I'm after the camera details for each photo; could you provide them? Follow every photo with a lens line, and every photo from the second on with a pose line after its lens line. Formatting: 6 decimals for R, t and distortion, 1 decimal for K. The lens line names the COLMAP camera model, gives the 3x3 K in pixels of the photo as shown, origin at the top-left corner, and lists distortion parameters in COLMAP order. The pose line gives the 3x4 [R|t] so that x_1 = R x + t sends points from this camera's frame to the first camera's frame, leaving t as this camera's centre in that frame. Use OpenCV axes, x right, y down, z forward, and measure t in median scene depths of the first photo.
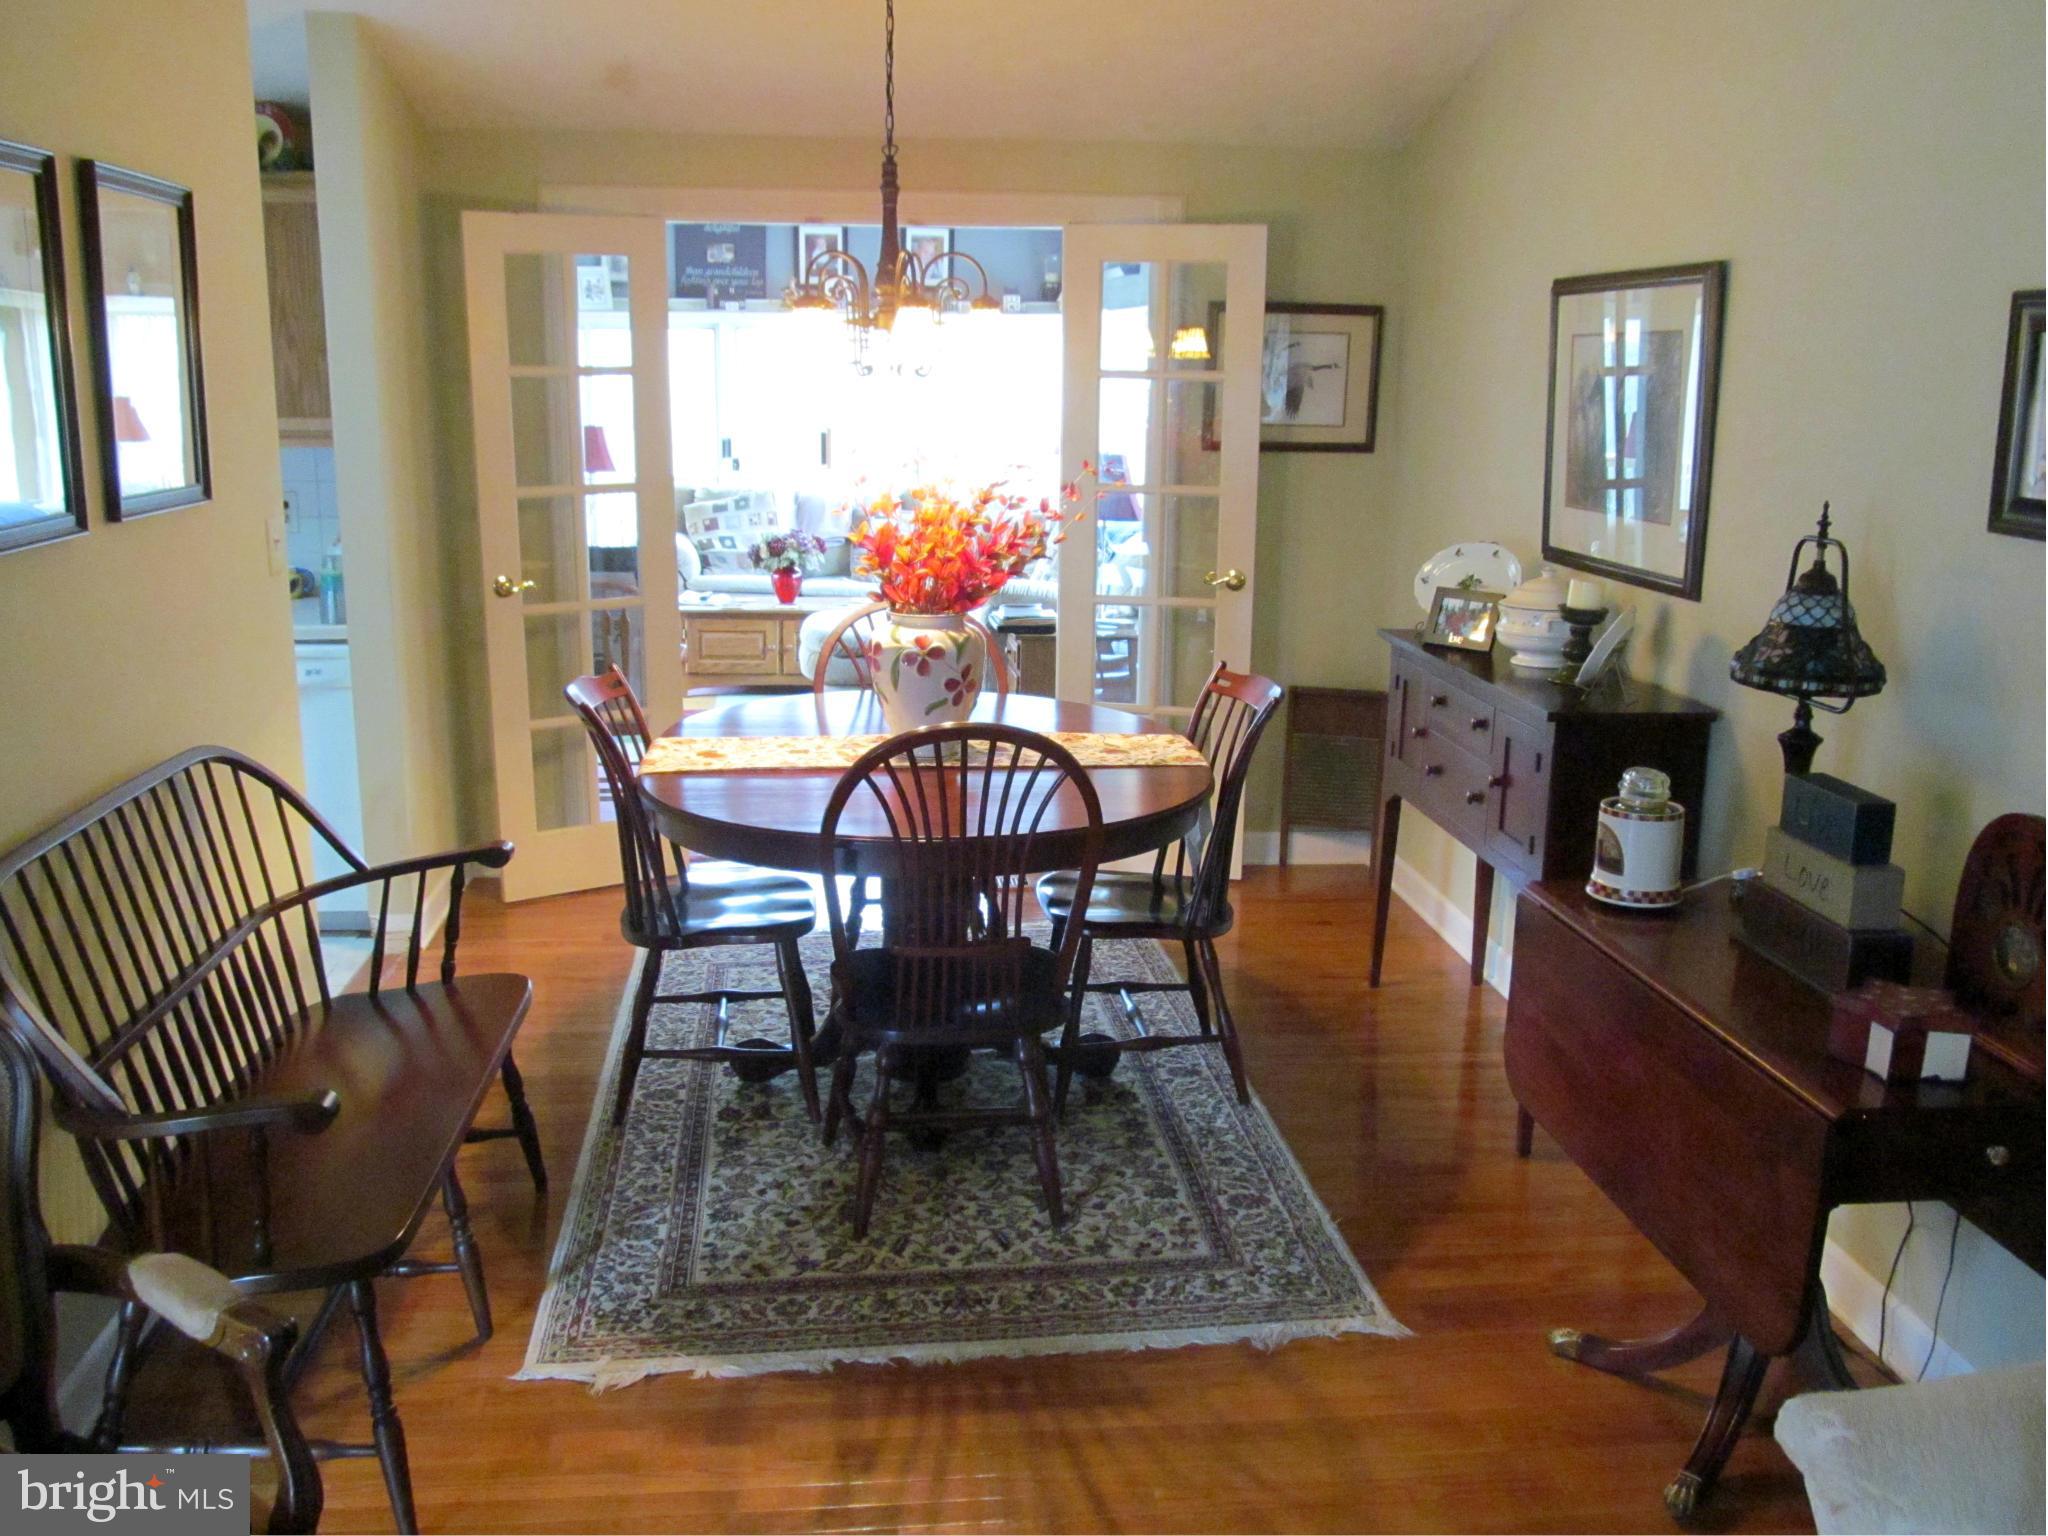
lens RADIAL K [[1752.8, 0, 1024.0], [0, 1752.8, 768.0], [0, 0, 1]] dist [-0.036549, -0.007049]
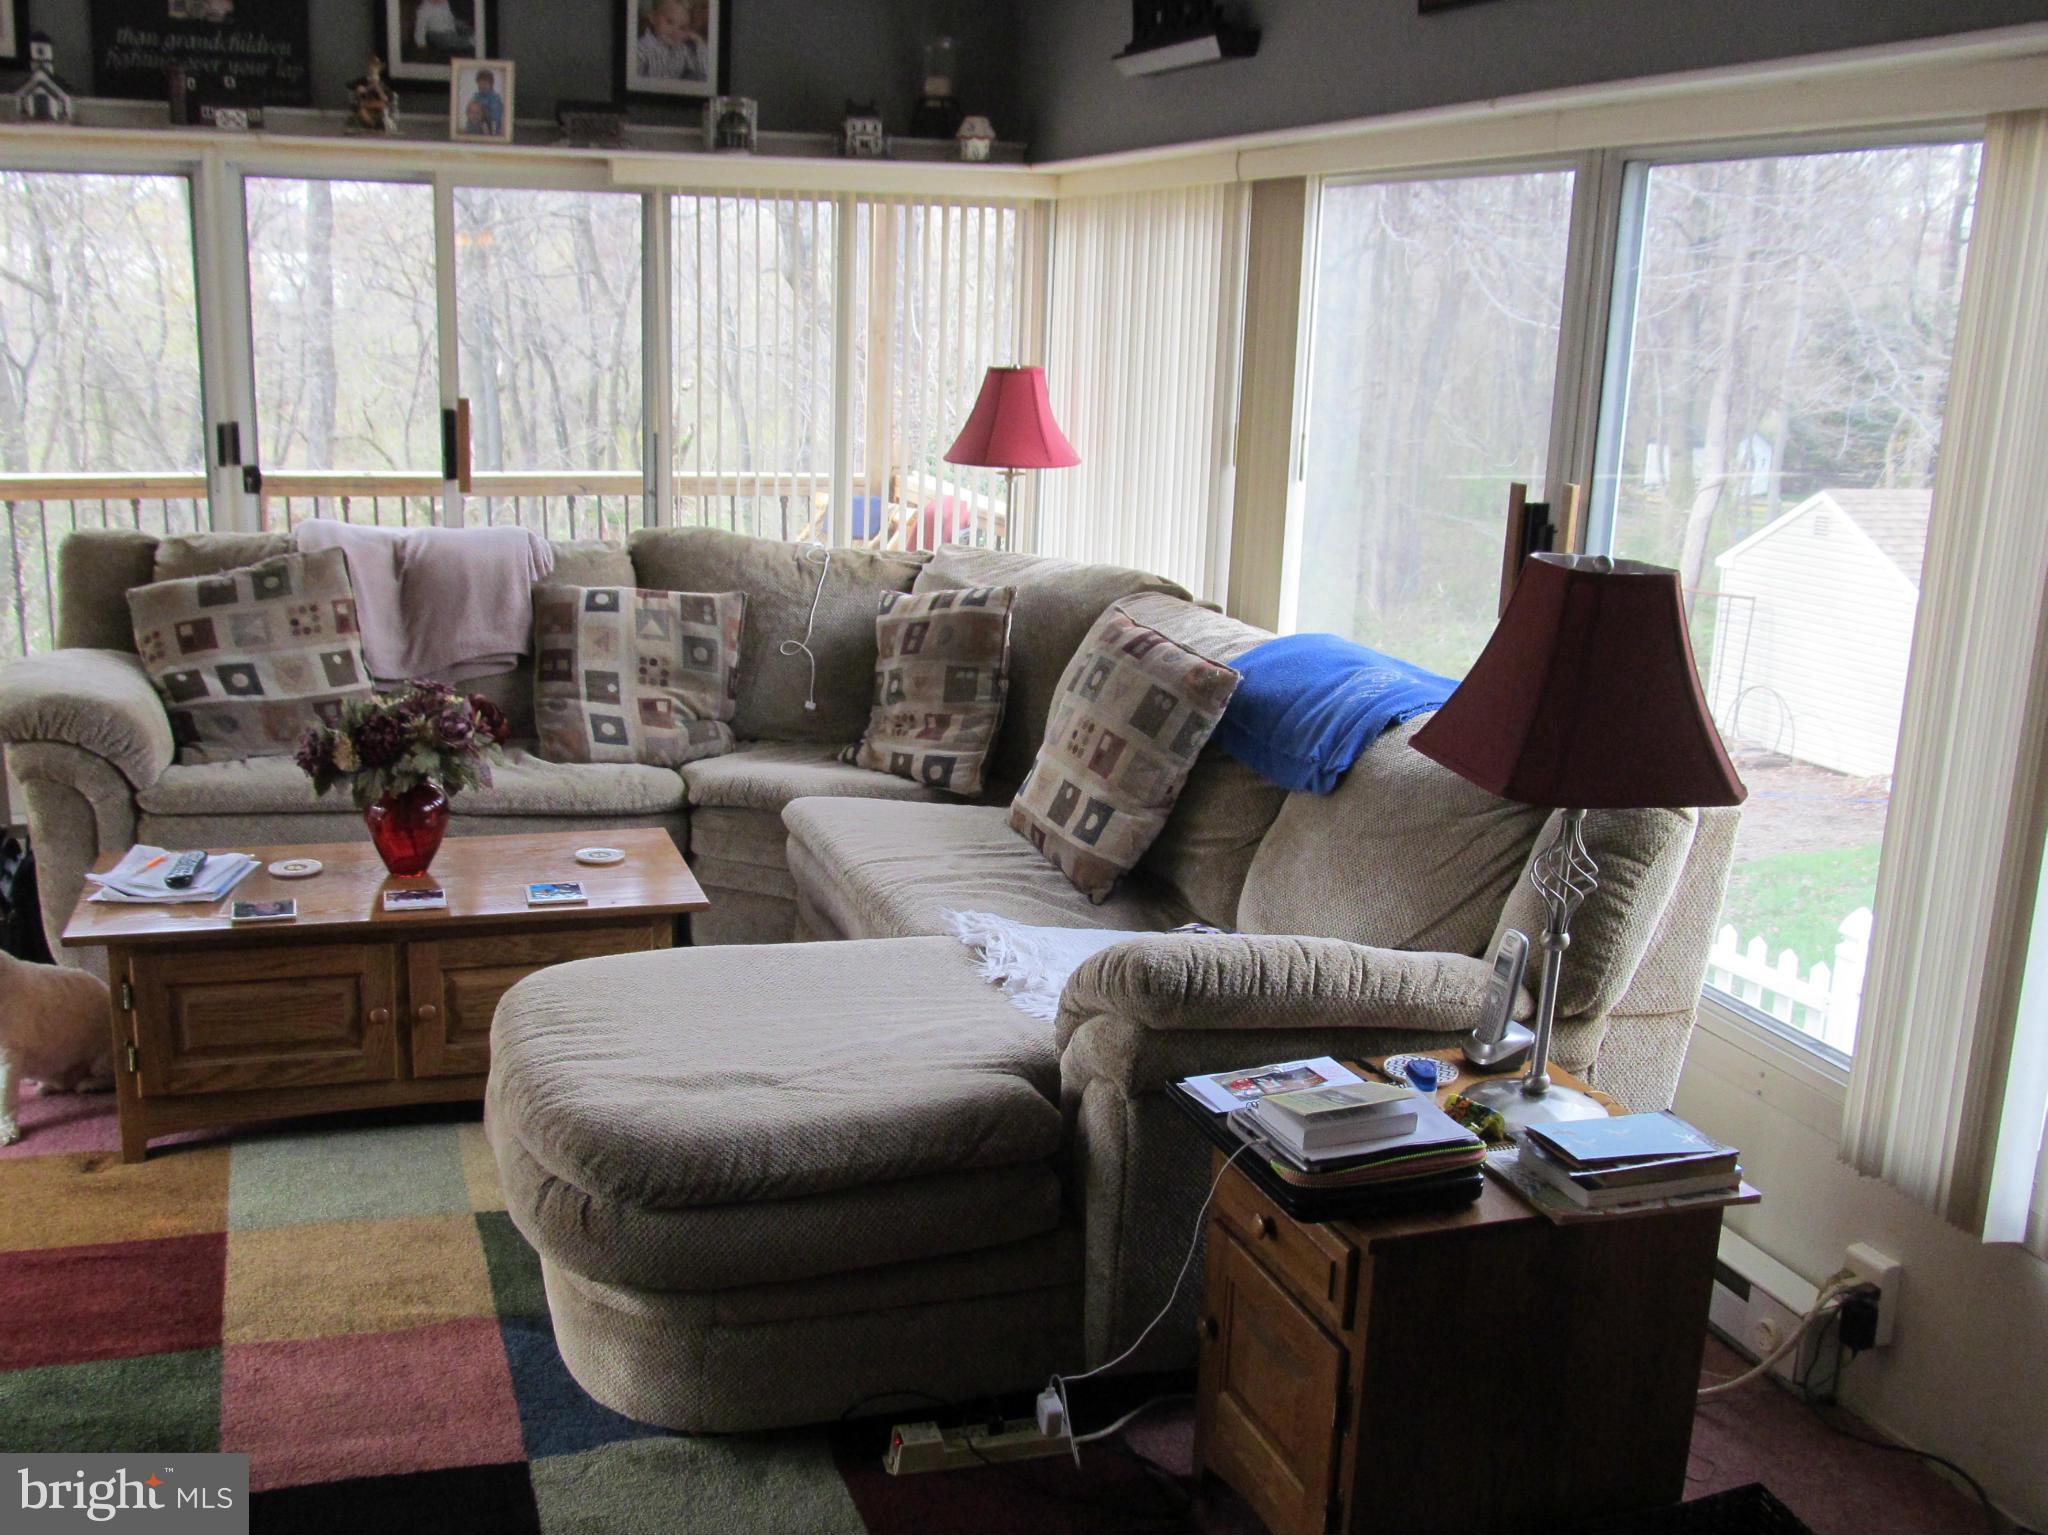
lens RADIAL K [[2039.9, 0, 1024.0], [0, 2039.9, 767.5], [0, 0, 1]] dist [-0.012497, -0.011042]
pose [[0.979041, -0.029040, 0.201581, -0.082413], [0.026042, 0.999508, 0.017508, -0.109766], [-0.201991, -0.011892, 0.979315, 0.473201]]
